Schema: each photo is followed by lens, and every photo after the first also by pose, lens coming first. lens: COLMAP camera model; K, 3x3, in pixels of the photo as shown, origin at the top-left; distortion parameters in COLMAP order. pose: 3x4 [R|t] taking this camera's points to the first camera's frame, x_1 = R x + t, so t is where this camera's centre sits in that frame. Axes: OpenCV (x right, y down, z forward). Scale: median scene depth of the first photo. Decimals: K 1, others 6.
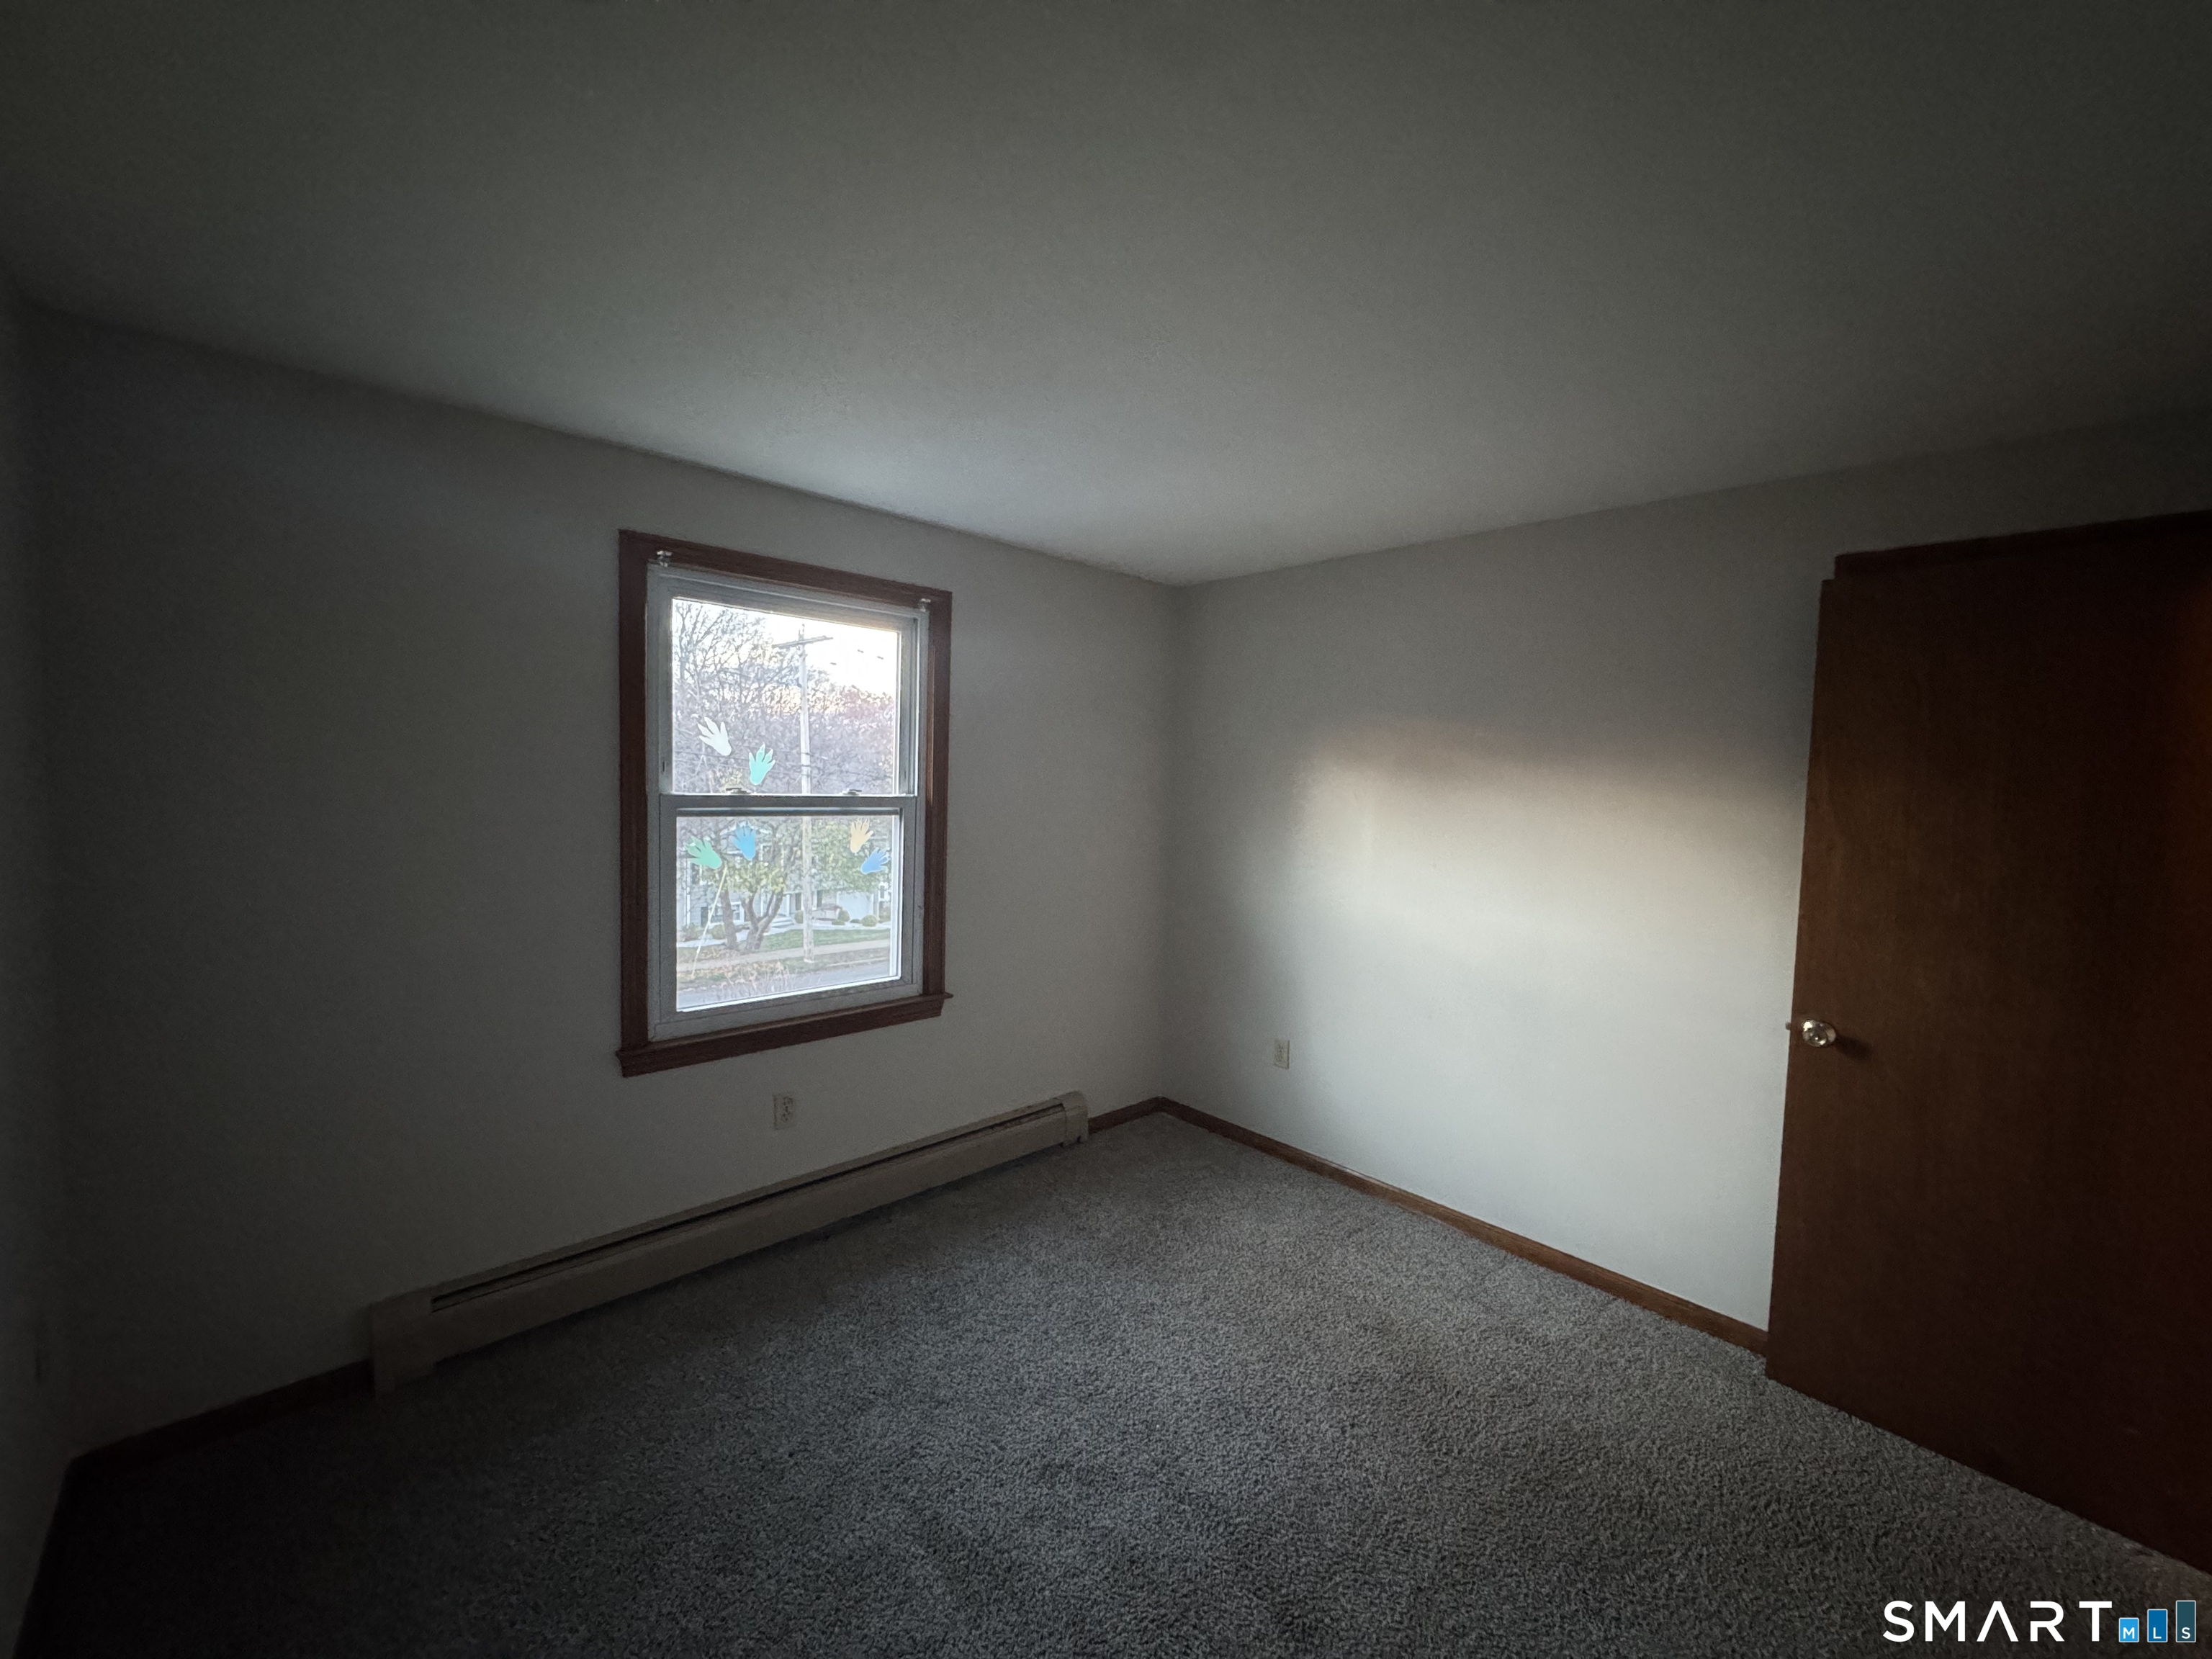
lens RADIAL K [[888.5, 0, 1099.9], [0, 888.5, 827.8], [0, 0, 1]] dist [-0.000281, -0.000005]
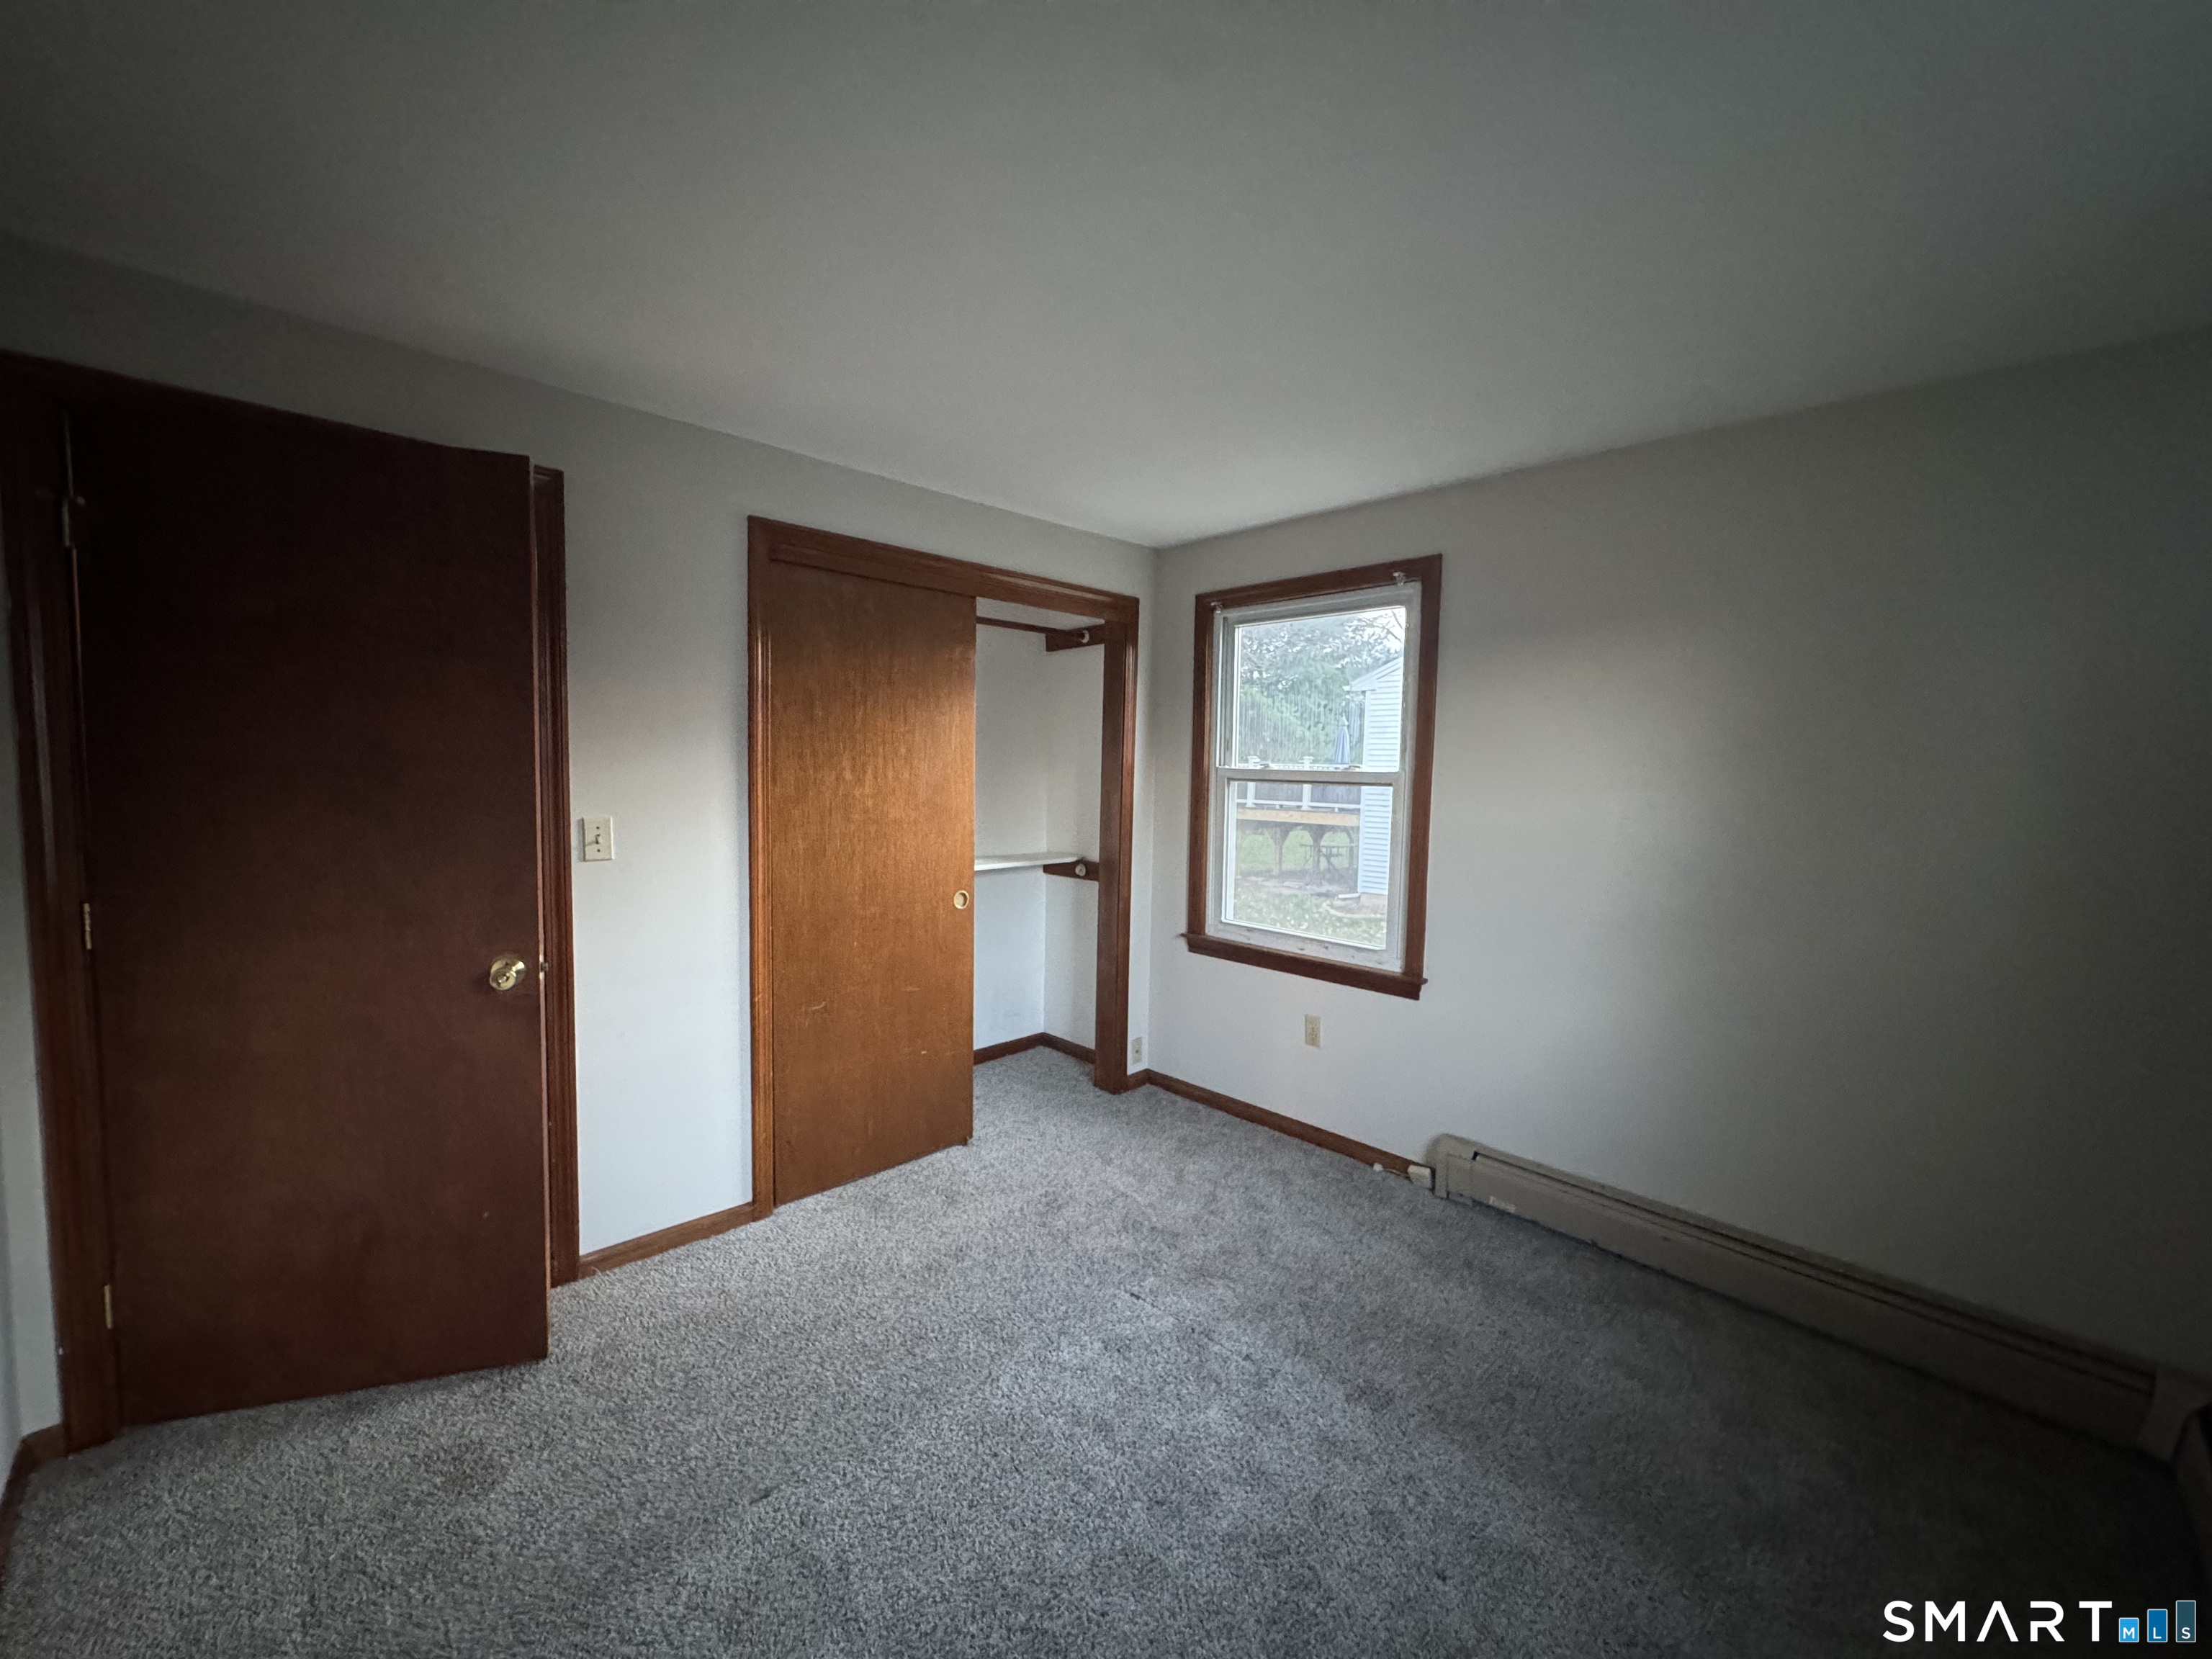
lens RADIAL K [[888.5, 0, 1099.9], [0, 888.5, 827.8], [0, 0, 1]] dist [-0.000281, -0.000005]
pose [[-0.001583, 0.044419, -0.999012, 0.870553], [-0.076818, 0.996056, 0.044409, 0.009882], [0.997044, 0.076813, 0.001836, 0.733558]]
